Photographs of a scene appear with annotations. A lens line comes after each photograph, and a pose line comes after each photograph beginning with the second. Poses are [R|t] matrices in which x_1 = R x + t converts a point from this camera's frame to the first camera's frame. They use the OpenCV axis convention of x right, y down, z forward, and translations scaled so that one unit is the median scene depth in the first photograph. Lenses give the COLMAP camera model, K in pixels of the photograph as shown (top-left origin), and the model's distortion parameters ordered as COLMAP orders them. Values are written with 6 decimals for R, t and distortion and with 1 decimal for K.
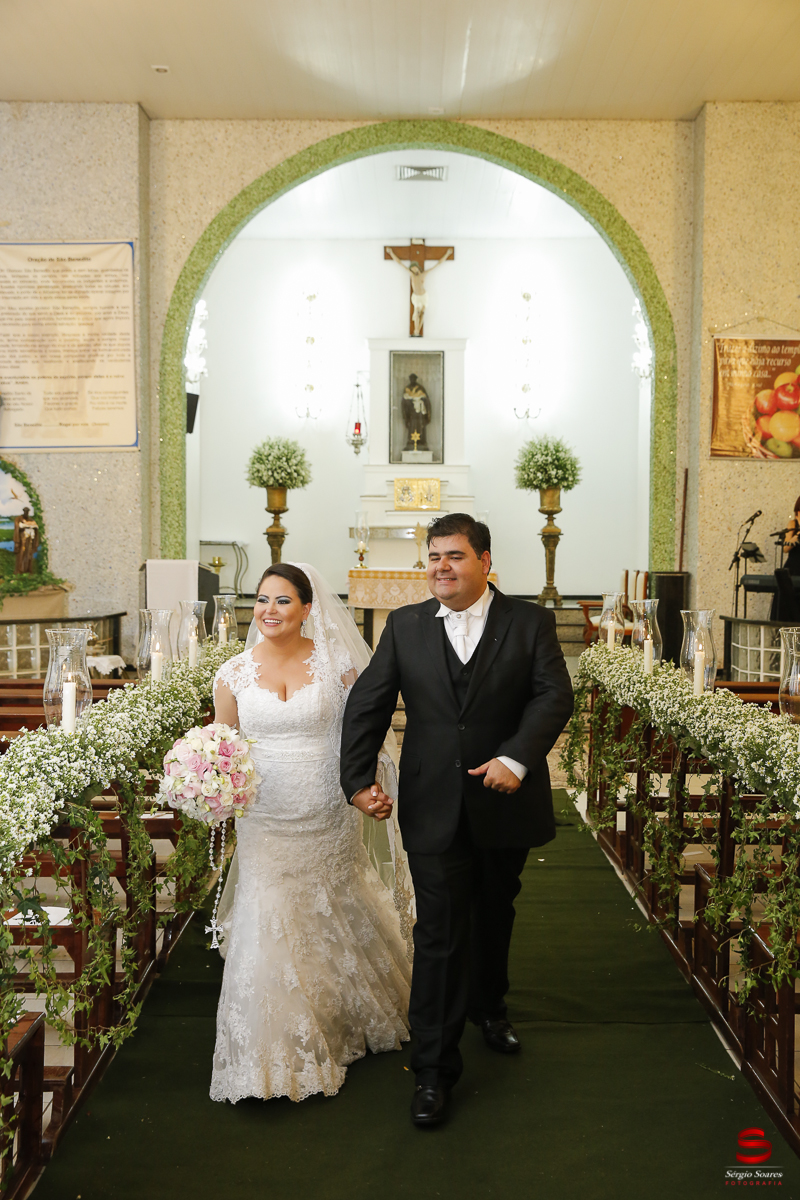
lens RADIAL K [[1279.3, 0, 400.0], [0, 1279.3, 600.0], [0, 0, 1]] dist [0.048205, 0.013132]
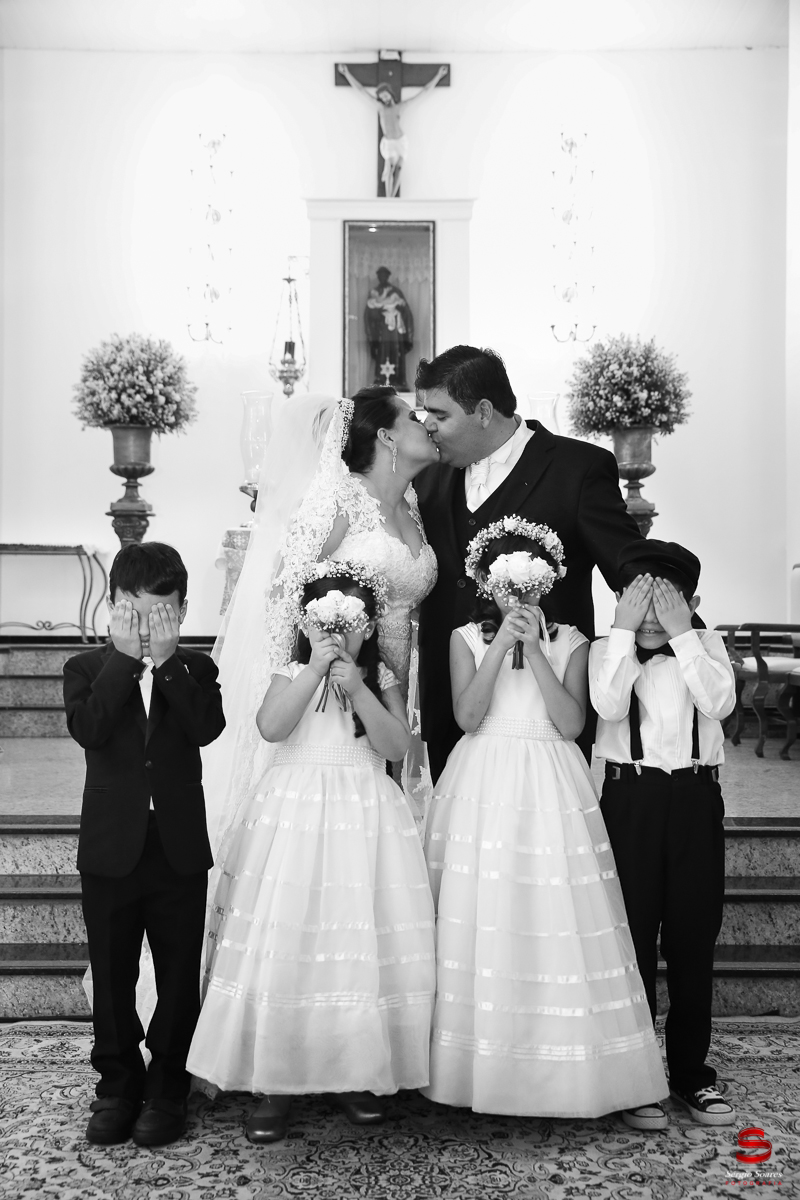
lens RADIAL K [[1279.3, 0, 400.0], [0, 1279.3, 600.0], [0, 0, 1]] dist [0.048205, 0.013132]
pose [[0.999816, -0.003351, 0.018900, 0.007027], [0.004601, 0.997777, -0.066480, 0.021517], [-0.018636, 0.066555, 0.997609, 0.465237]]
